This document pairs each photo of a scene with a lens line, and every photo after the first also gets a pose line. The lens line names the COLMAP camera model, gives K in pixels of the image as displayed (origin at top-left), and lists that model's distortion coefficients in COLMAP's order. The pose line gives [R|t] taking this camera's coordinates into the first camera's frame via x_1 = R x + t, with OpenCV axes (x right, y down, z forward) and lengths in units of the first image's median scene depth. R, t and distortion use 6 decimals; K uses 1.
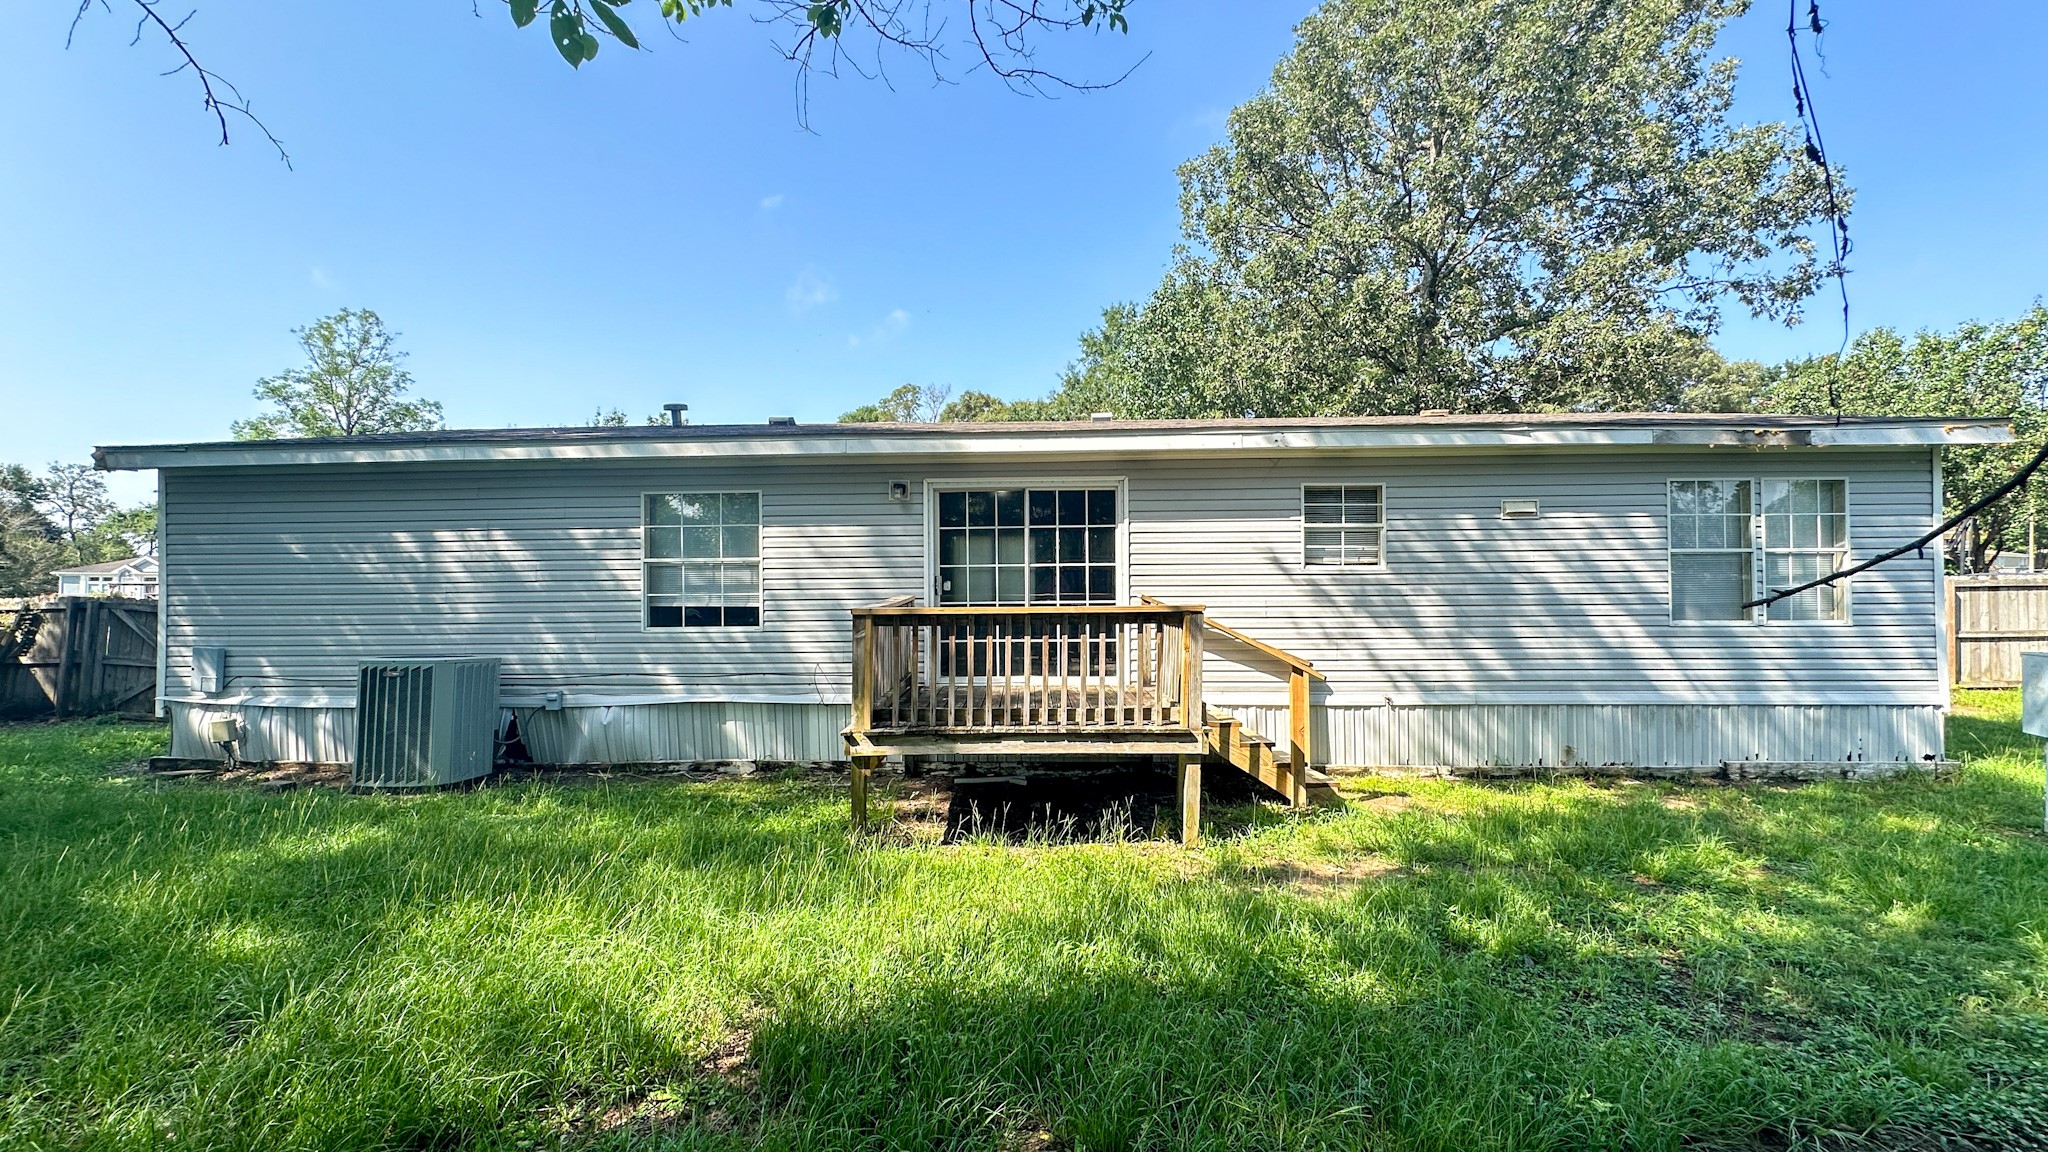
lens RADIAL K [[814.9, 0, 1024.6], [0, 814.9, 571.6], [0, 0, 1]] dist [-0.000387, 0.000165]
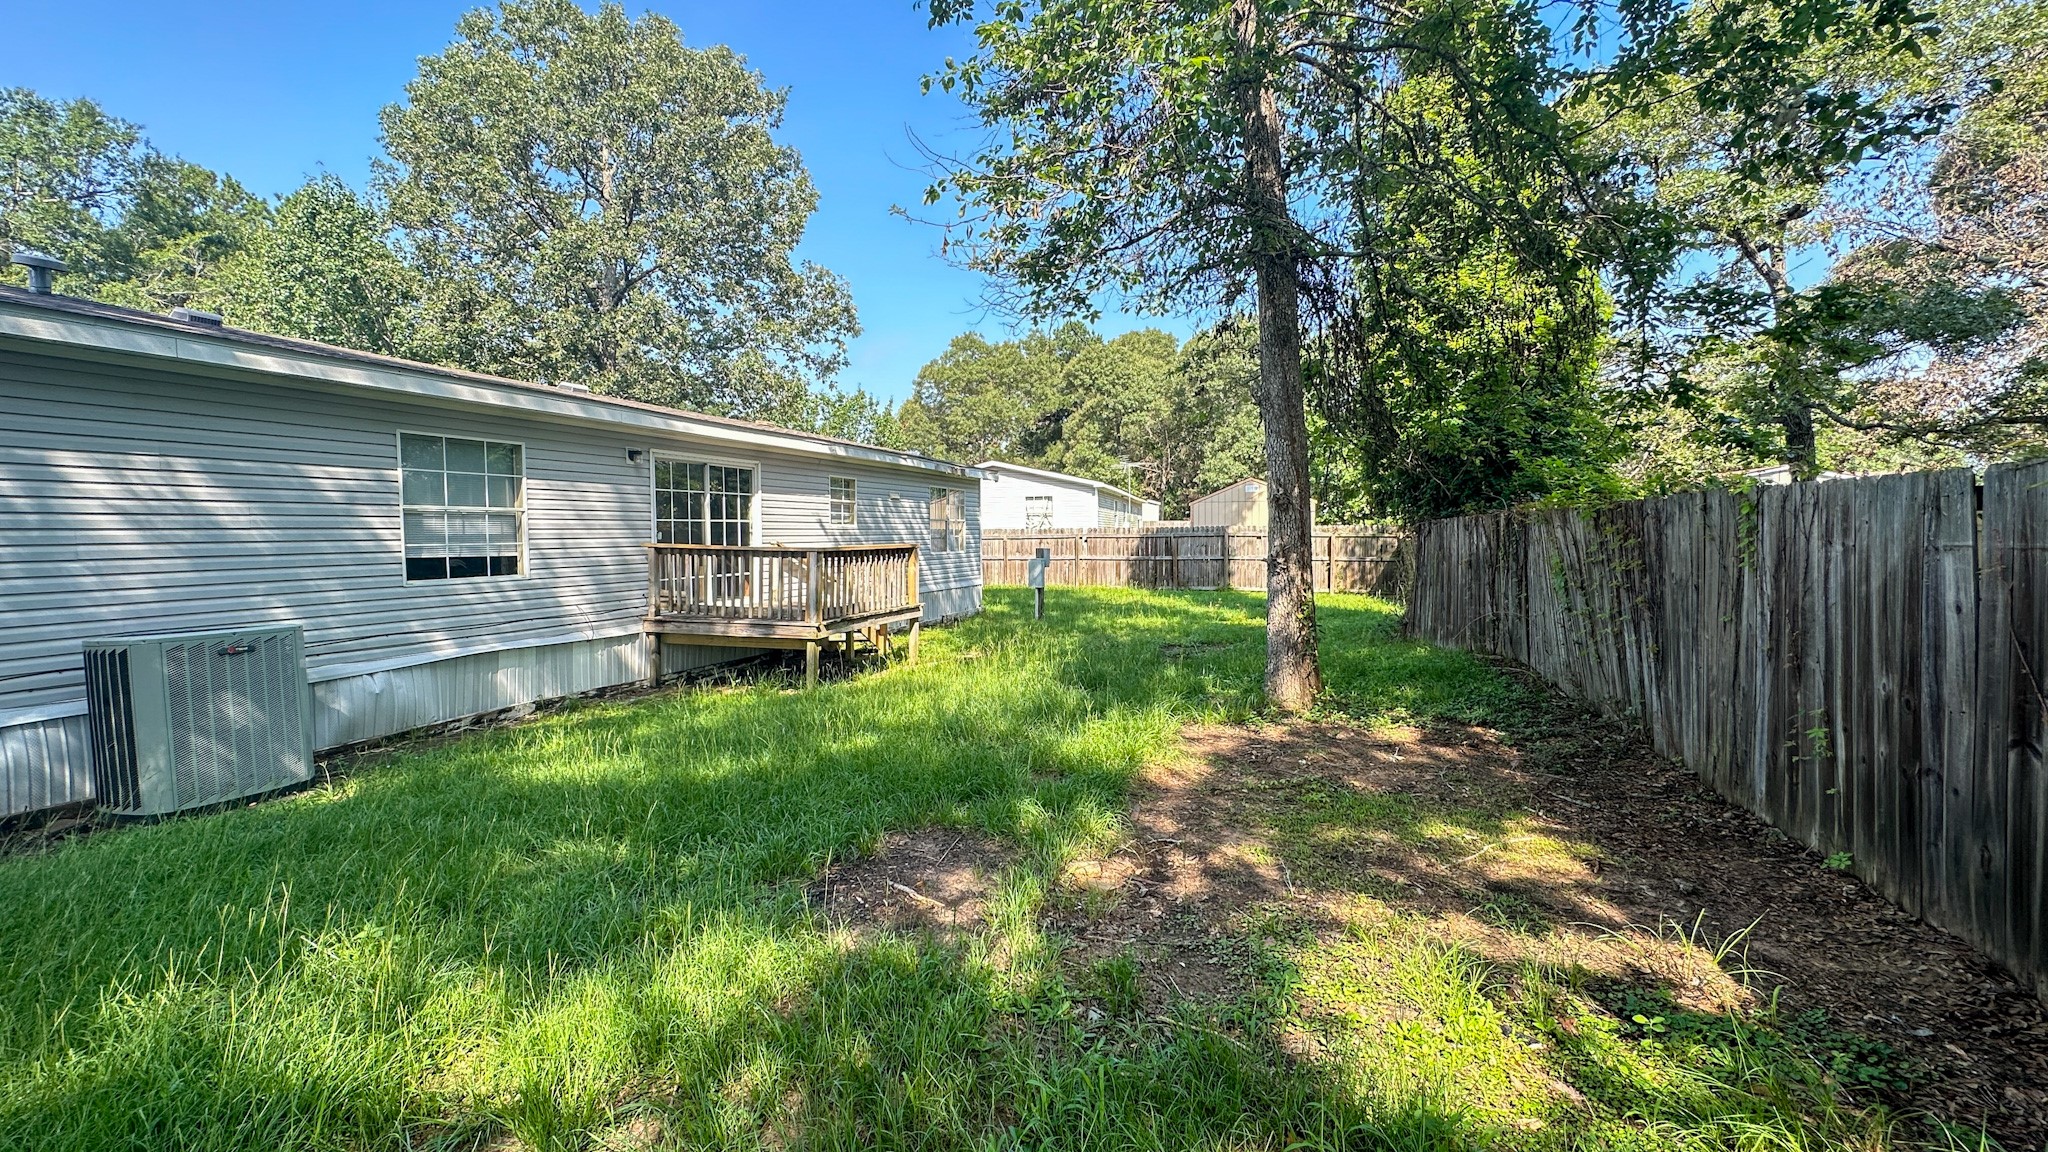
lens RADIAL K [[814.9, 0, 1024.6], [0, 814.9, 571.6], [0, 0, 1]] dist [-0.000387, 0.000165]
pose [[0.334565, -0.039429, 0.941548, -1.096240], [-0.011056, 0.998891, 0.045759, 0.008960], [-0.942308, -0.025719, 0.333758, 0.053859]]
